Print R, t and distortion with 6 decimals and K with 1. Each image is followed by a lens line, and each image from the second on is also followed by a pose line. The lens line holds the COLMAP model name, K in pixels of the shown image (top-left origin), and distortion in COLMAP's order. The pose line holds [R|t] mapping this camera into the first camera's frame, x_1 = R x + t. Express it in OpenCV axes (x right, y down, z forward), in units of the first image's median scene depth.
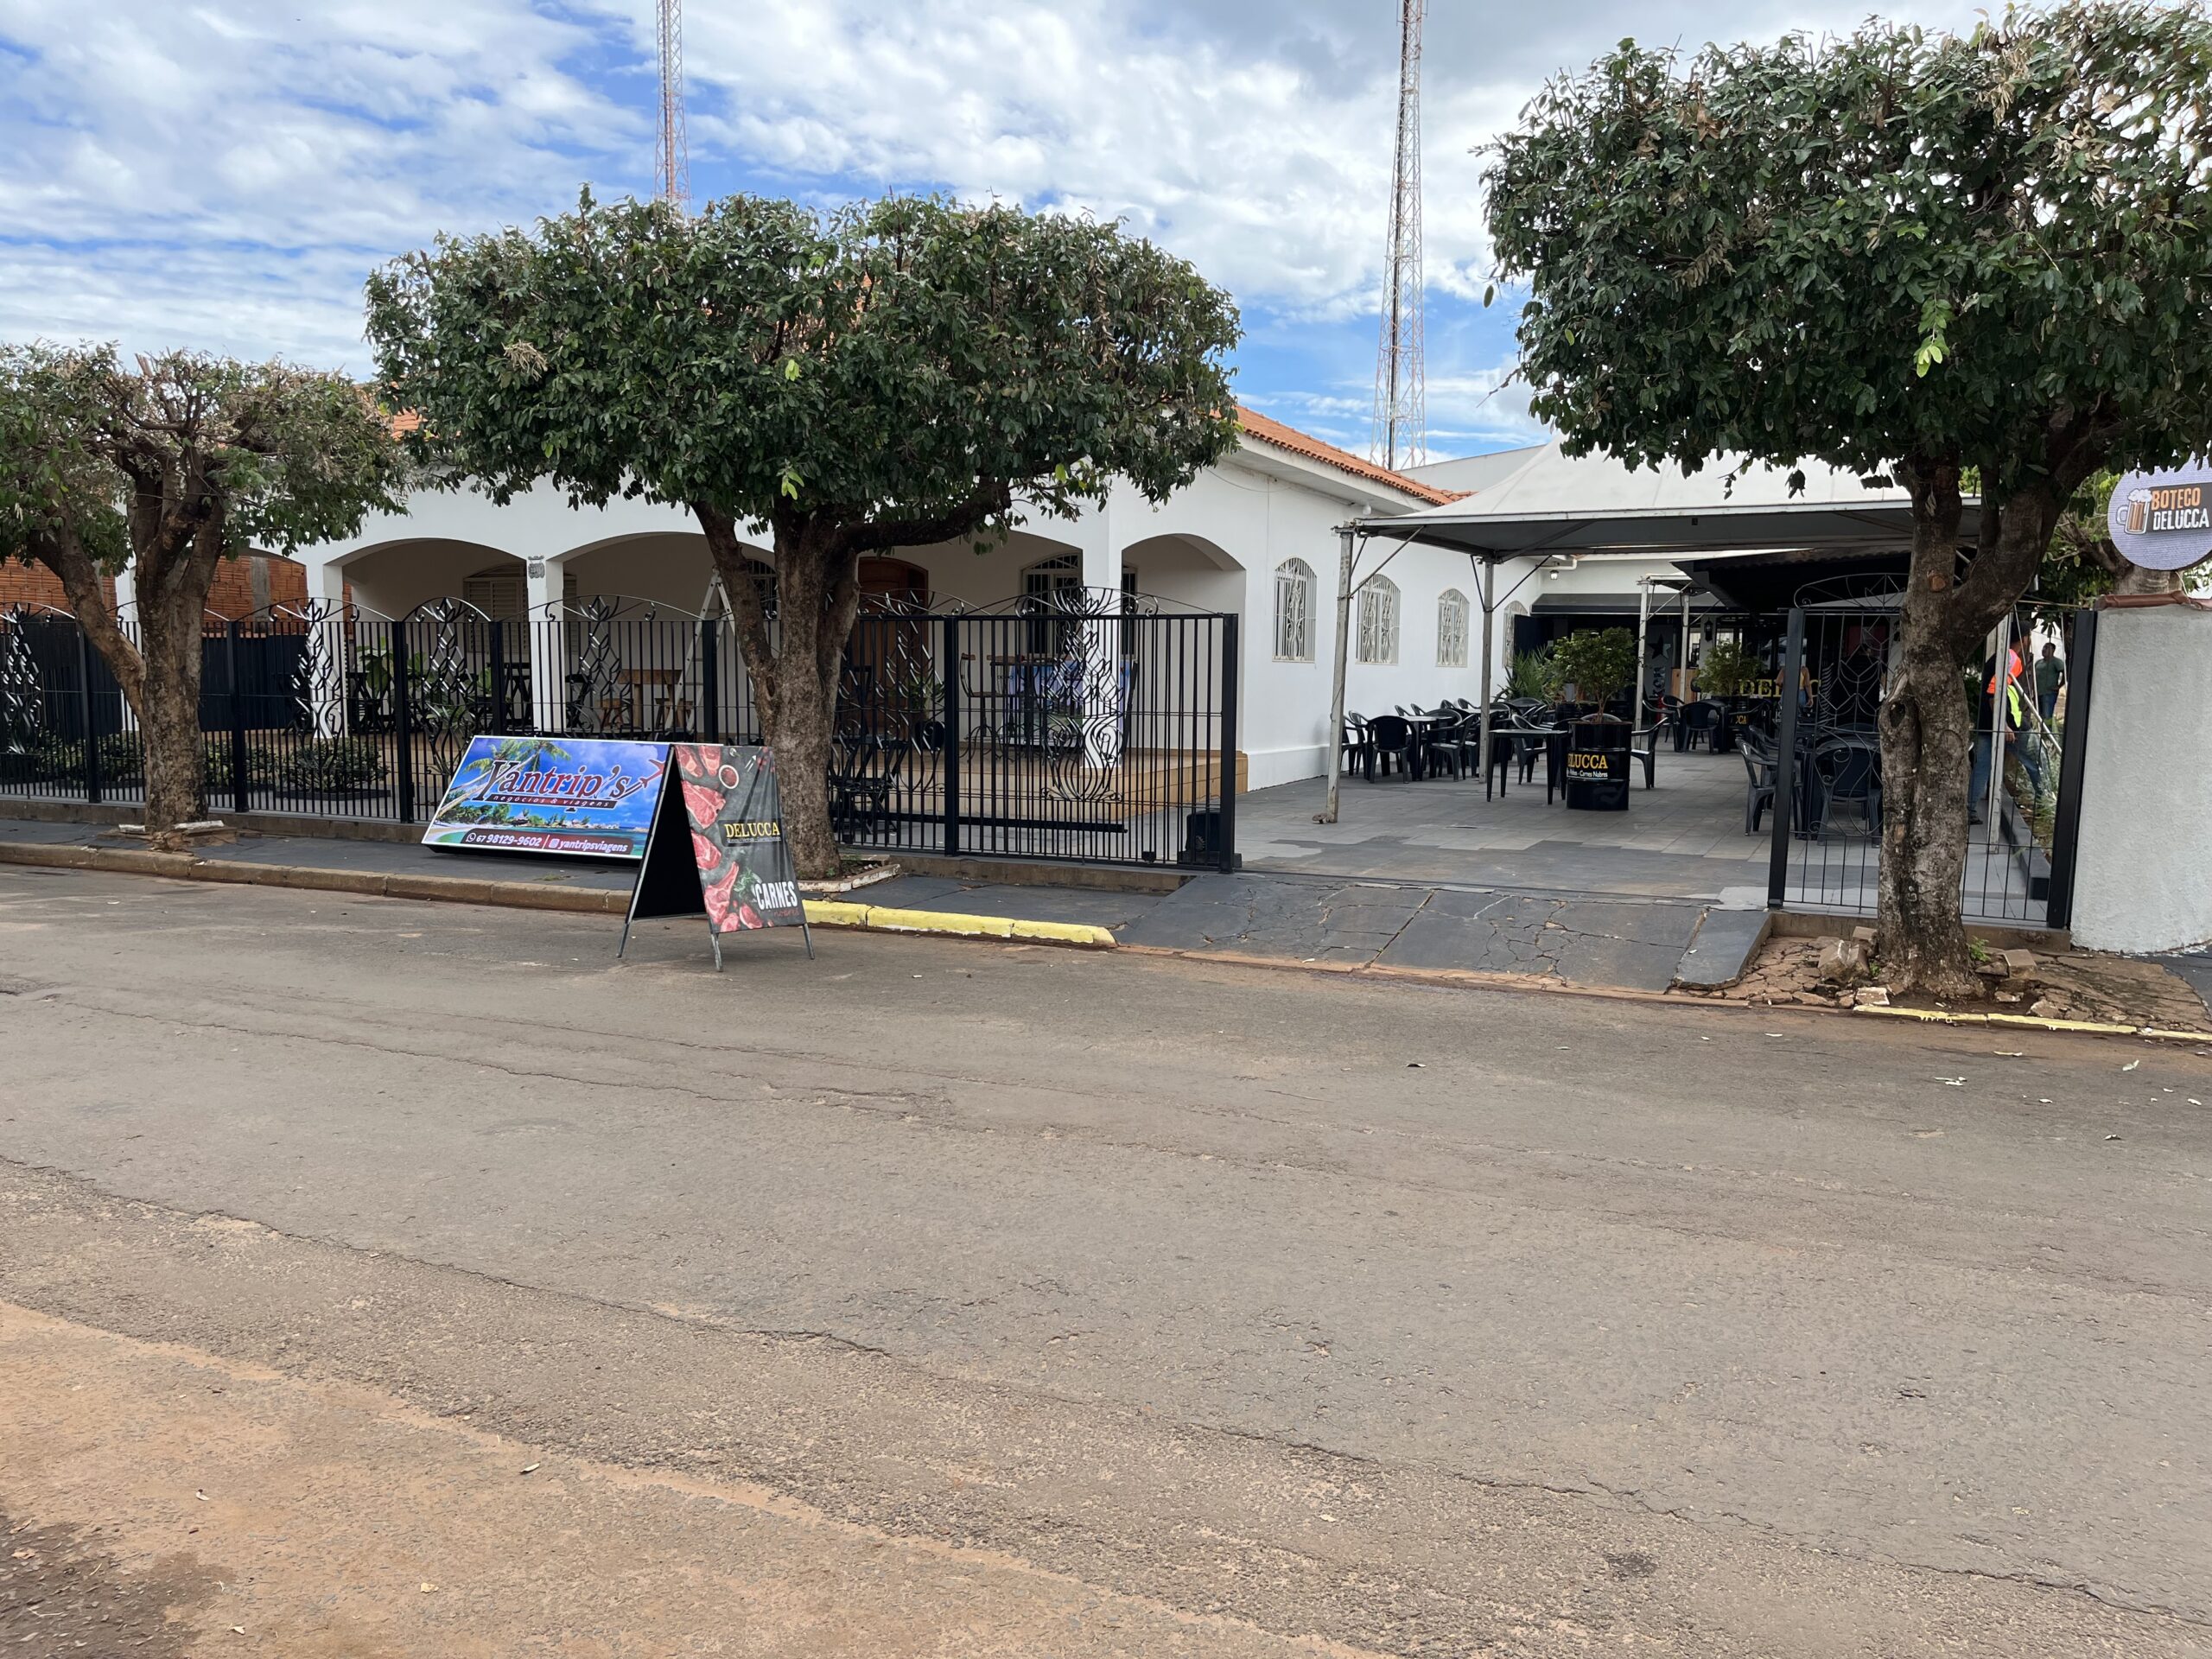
lens RADIAL K [[1605.9, 0, 1114.4], [0, 1605.9, 840.0], [0, 0, 1]] dist [0.060997, -0.083534]
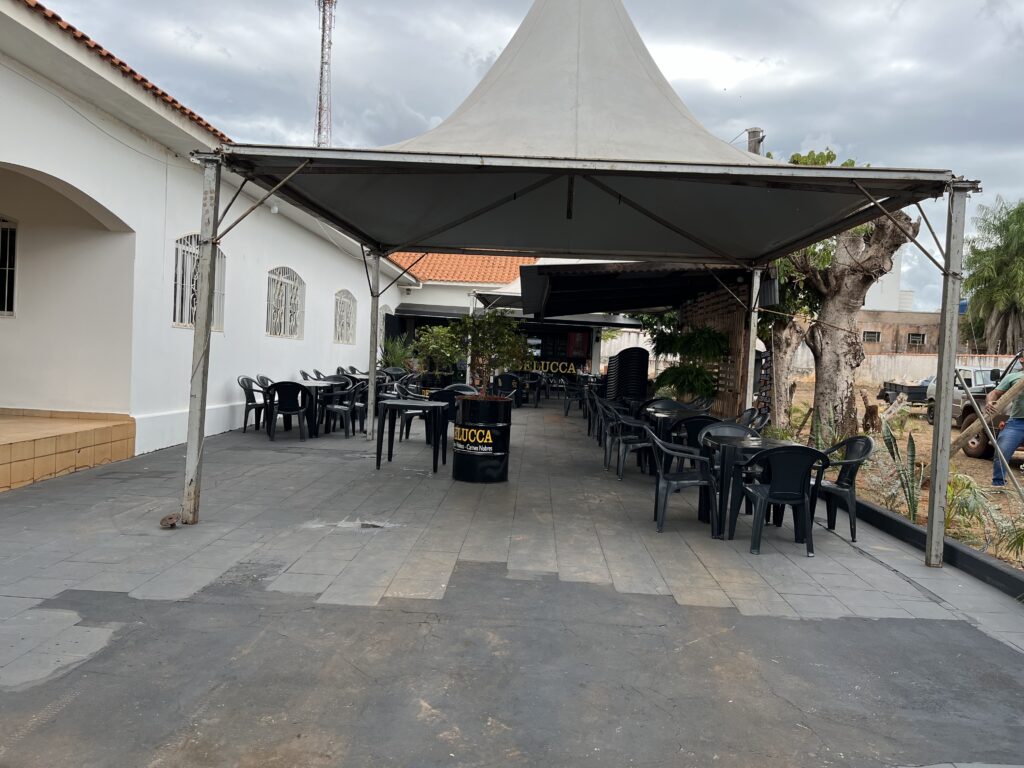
lens RADIAL K [[771.4, 0, 512.0], [0, 771.4, 384.0], [0, 0, 1]] dist [0.066676, -0.102476]
pose [[0.913417, 0.023232, 0.406361, 0.128949], [0.001329, 0.998194, -0.060053, -0.059179], [-0.407022, 0.055394, 0.911737, 0.609325]]
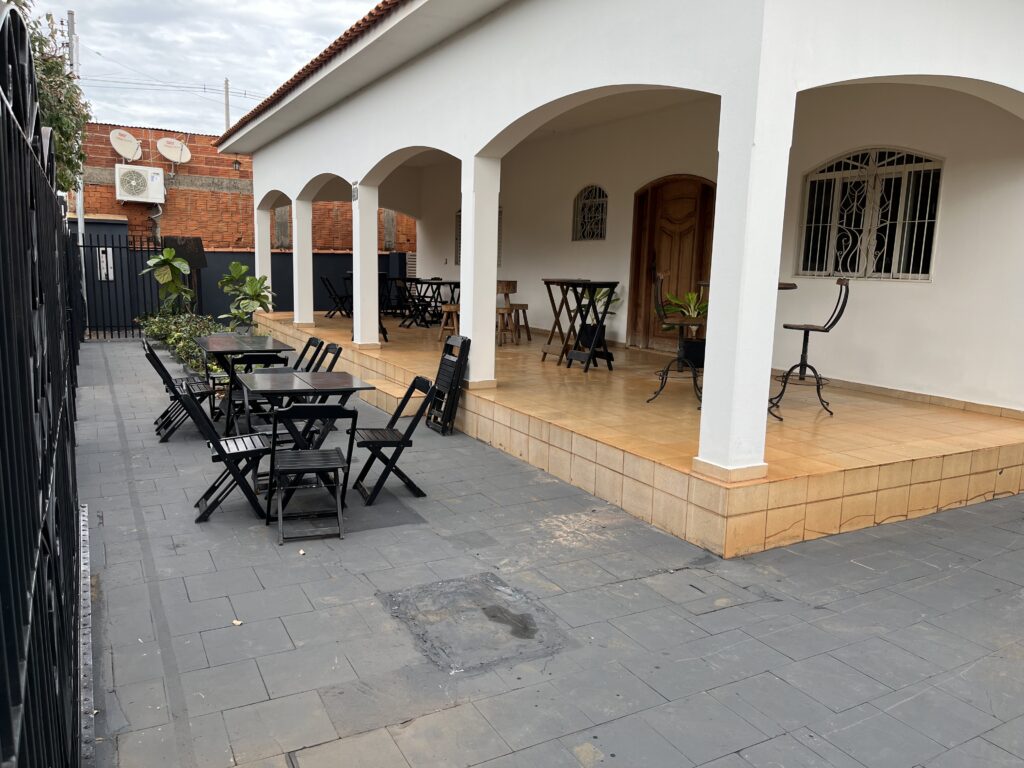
lens RADIAL K [[743.4, 0, 515.9], [0, 743.4, 388.9], [0, 0, 1]] dist [0.060997, -0.083534]
pose [[0.801357, 0.111751, -0.587656, 0.096970], [-0.083313, 0.993671, 0.075351, -0.094775], [0.592357, -0.011423, 0.805595, 0.781876]]
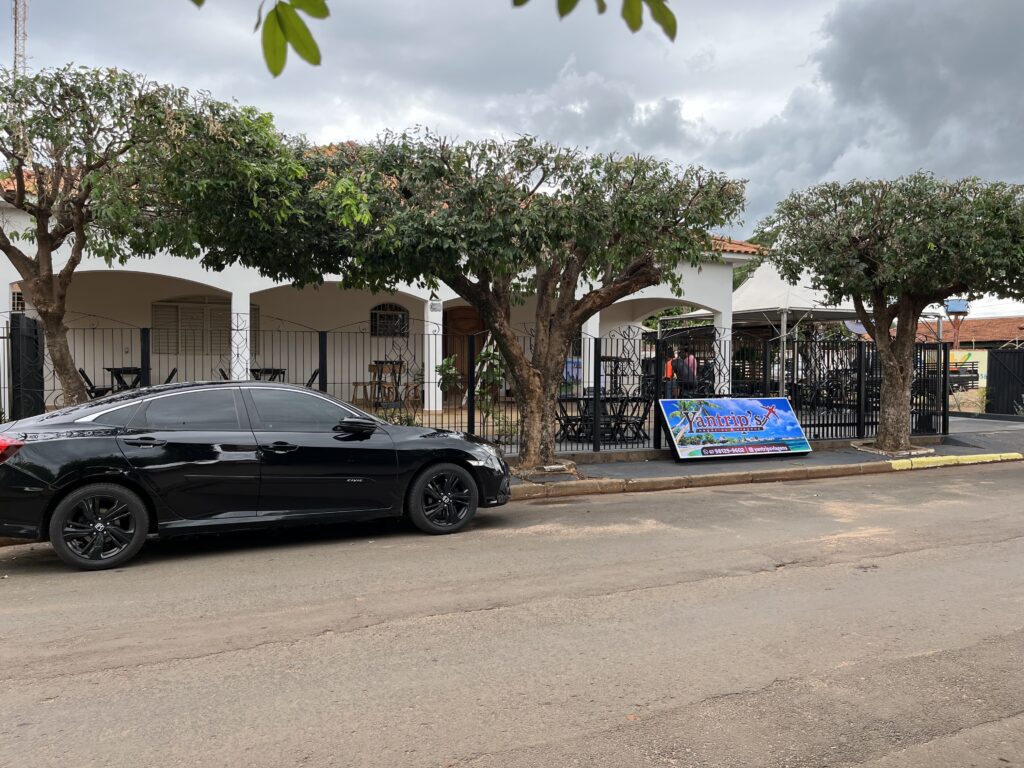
lens RADIAL K [[771.4, 0, 512.0], [0, 771.4, 384.0], [0, 0, 1]] dist [0.066676, -0.102476]
pose [[0.663716, -0.026438, 0.747518, -1.152971], [0.077966, 0.996377, -0.033986, -0.063850], [-0.743910, 0.080838, 0.663372, 0.519644]]
